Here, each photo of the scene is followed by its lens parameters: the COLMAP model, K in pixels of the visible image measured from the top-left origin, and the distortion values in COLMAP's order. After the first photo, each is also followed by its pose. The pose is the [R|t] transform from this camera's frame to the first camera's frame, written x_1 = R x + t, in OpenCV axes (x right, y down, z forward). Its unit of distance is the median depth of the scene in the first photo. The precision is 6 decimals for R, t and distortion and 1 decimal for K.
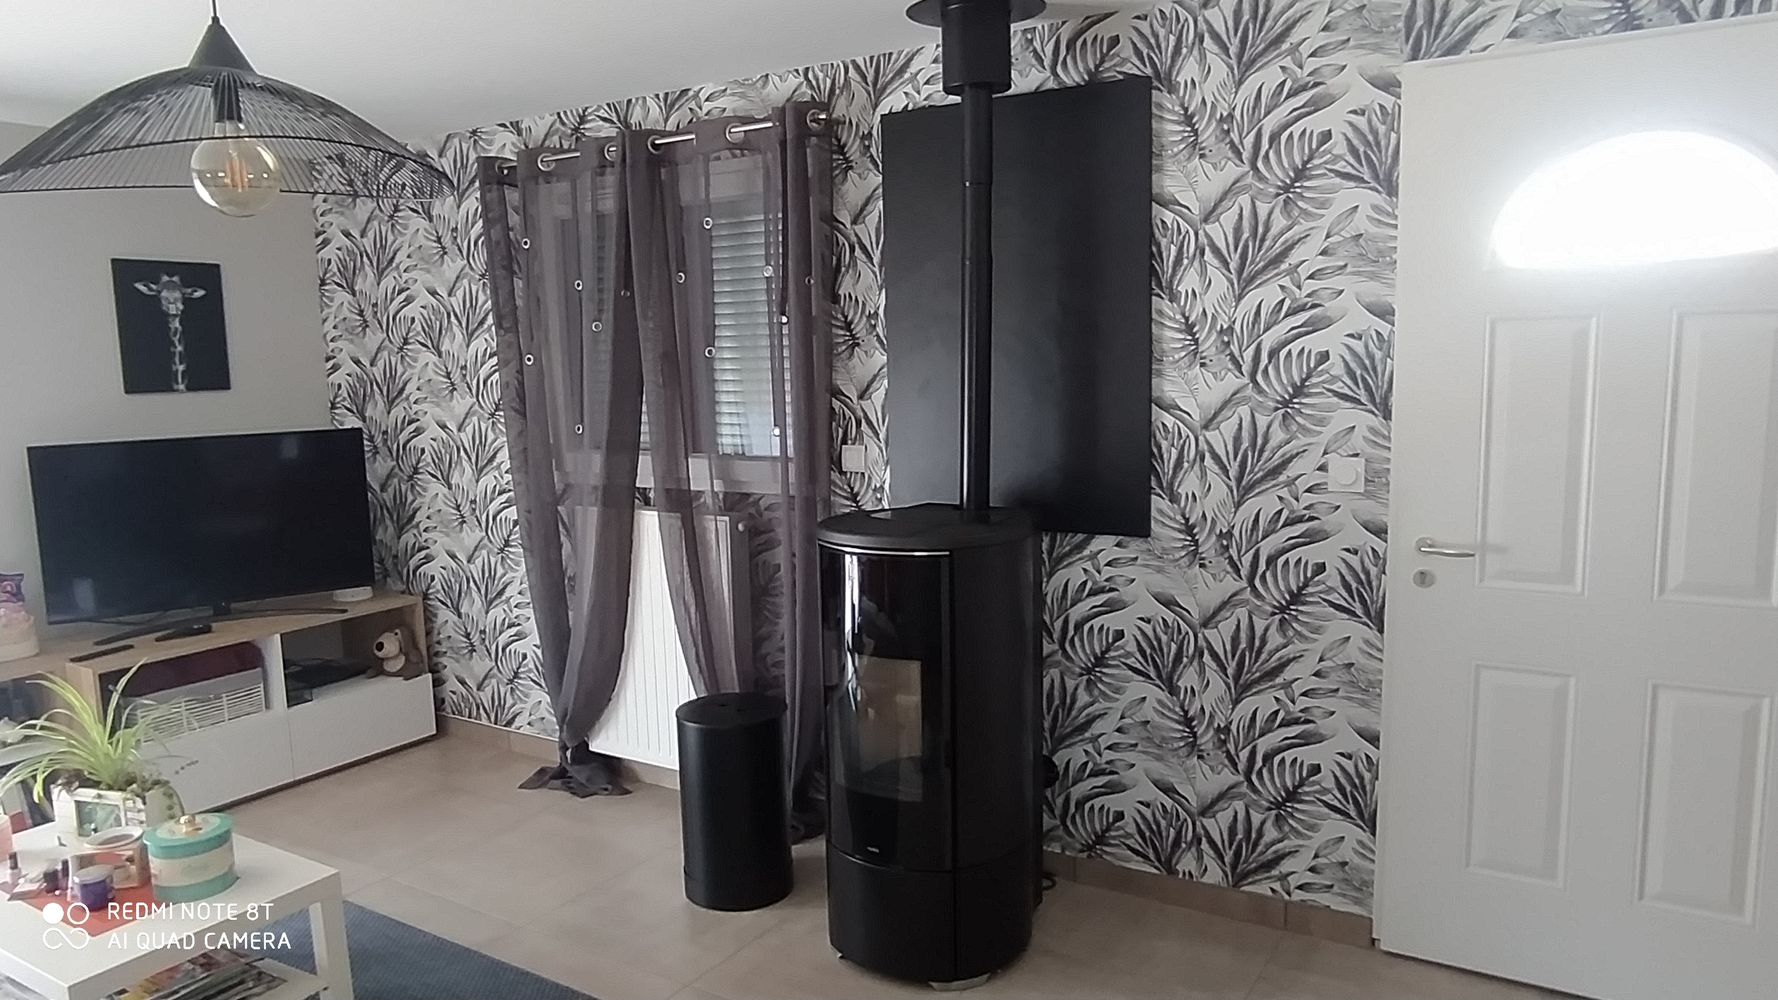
lens RADIAL K [[1188.0, 0, 877.4], [0, 1188.0, 506.8], [0, 0, 1]] dist [-0.067067, 0.045106]
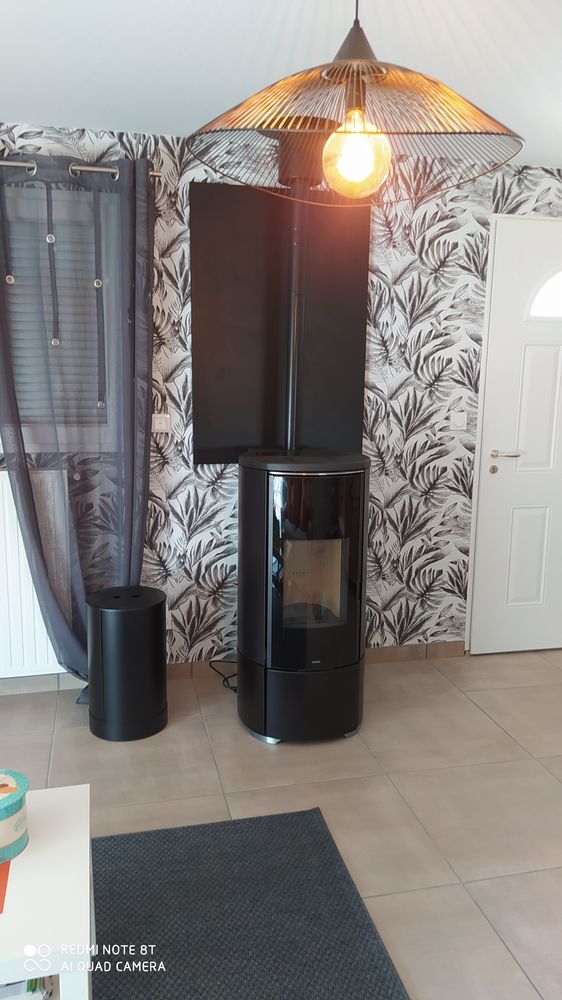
lens RADIAL K [[755.3, 0, 285.1], [0, 755.3, 504.6], [0, 0, 1]] dist [0.097044, -0.175242]
pose [[0.694458, -0.093510, 0.713432, -0.686363], [0.066632, 0.995616, 0.065636, 0.008921], [-0.716442, 0.001955, 0.697644, 0.289756]]
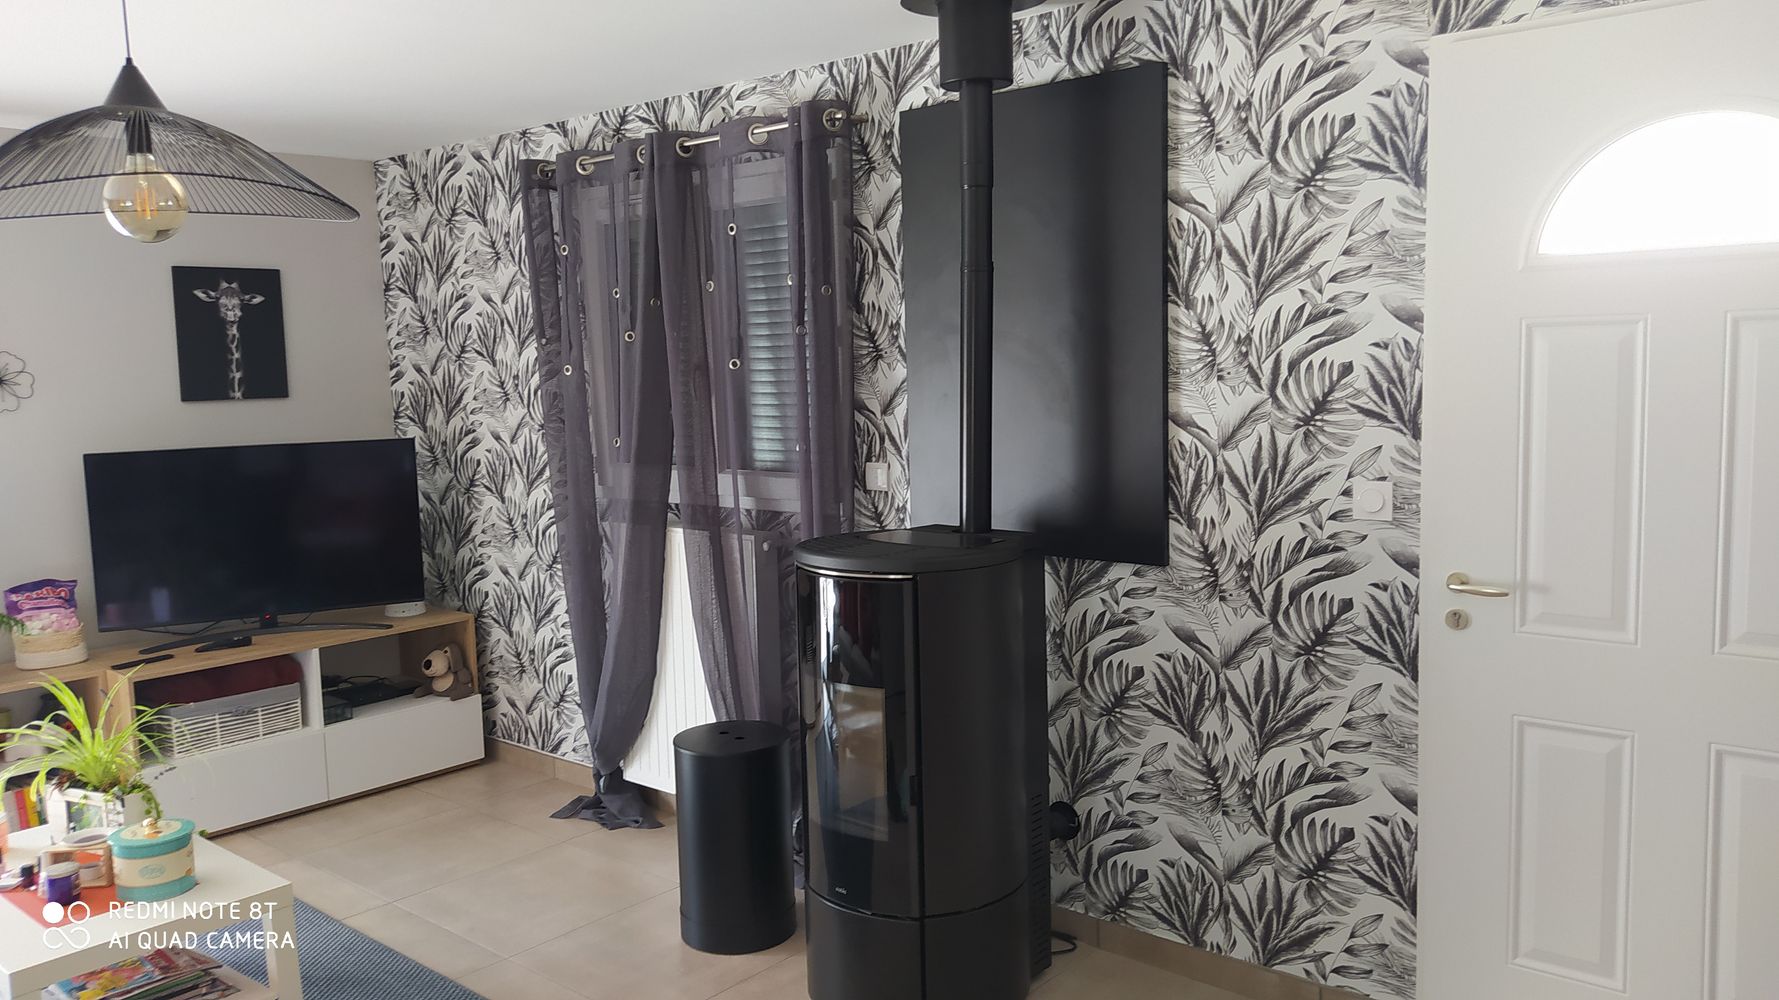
lens RADIAL K [[1343.7, 0, 882.1], [0, 1343.7, 494.3], [0, 0, 1]] dist [0.097044, -0.175242]
pose [[0.987244, 0.013506, -0.158638, 0.181139], [-0.017635, 0.999541, -0.024648, -0.000072], [0.158232, 0.027131, 0.987029, -0.067000]]
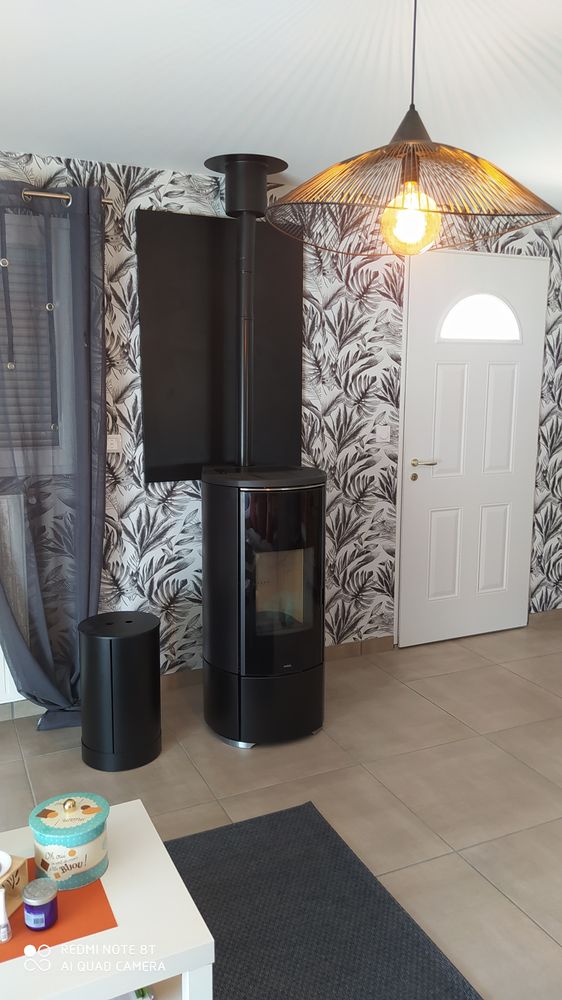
lens RADIAL K [[755.3, 0, 286.9], [0, 755.3, 498.3], [0, 0, 1]] dist [0.097044, -0.175242]
pose [[0.531329, -0.107935, 0.840262, -0.822574], [0.096376, 0.993113, 0.066628, -0.018081], [-0.841666, 0.045580, 0.538071, 0.373687]]
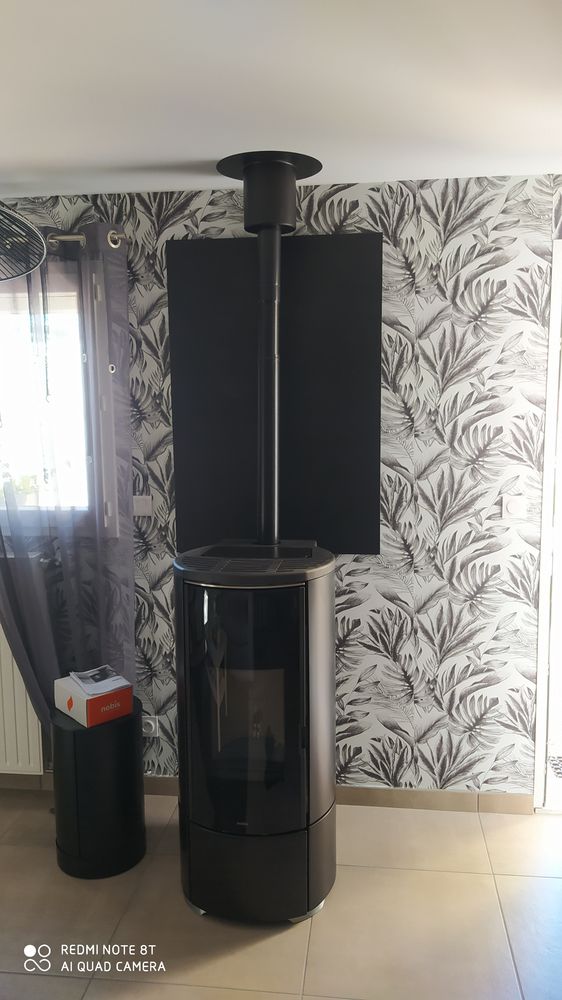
lens RADIAL K [[755.3, 0, 294.1], [0, 755.3, 499.5], [0, 0, 1]] dist [0.097044, -0.175242]
pose [[0.901657, -0.038464, 0.430738, -0.266670], [0.045032, 0.998973, -0.005058, -0.042082], [-0.430101, 0.023957, 0.902463, 0.211910]]
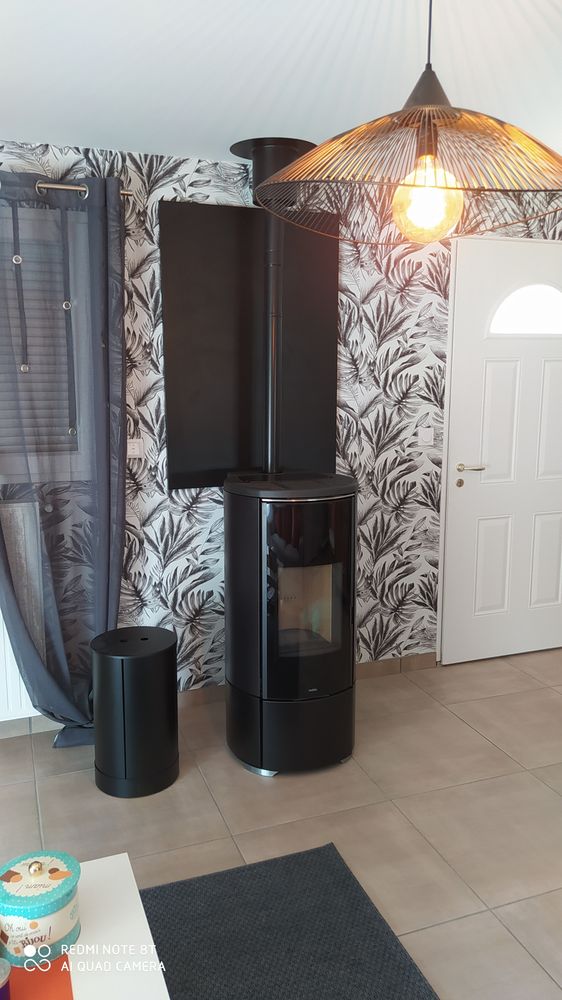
lens RADIAL K [[755.3, 0, 286.7], [0, 755.3, 496.7], [0, 0, 1]] dist [0.097044, -0.175242]
pose [[0.597362, -0.109378, 0.794478, -0.736309], [0.093351, 0.993405, 0.066574, -0.031651], [-0.796520, 0.034397, 0.603632, 0.378168]]
